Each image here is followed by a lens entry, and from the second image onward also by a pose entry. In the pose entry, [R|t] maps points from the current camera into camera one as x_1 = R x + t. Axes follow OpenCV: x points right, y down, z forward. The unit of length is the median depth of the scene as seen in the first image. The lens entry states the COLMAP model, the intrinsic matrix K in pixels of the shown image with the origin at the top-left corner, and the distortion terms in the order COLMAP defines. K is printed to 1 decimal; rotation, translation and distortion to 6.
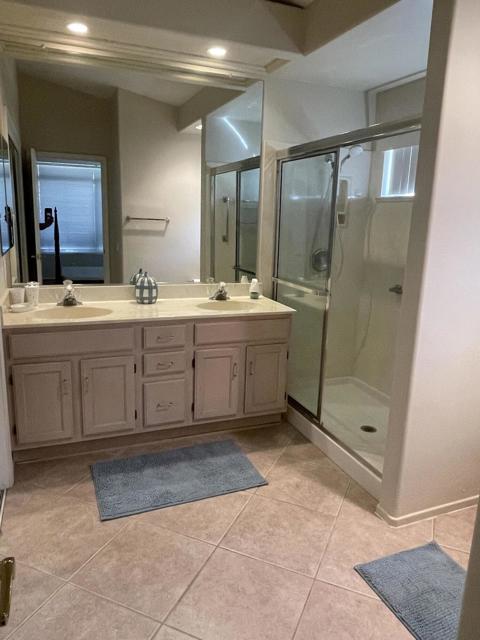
lens RADIAL K [[463.0, 0, 240.0], [0, 463.0, 320.0], [0, 0, 1]] dist [-0.000061, -0.000068]
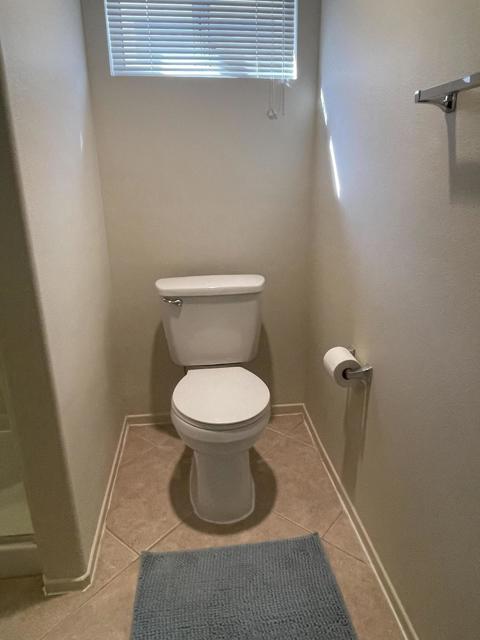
lens RADIAL K [[439.7, 0, 240.0], [0, 439.7, 320.0], [0, 0, 1]] dist [-0.000809, -0.000411]
pose [[0.271909, -0.338086, 0.900979, -0.031631], [0.221669, 0.933081, 0.283235, -0.018478], [-0.936445, 0.122705, 0.328656, 0.561035]]
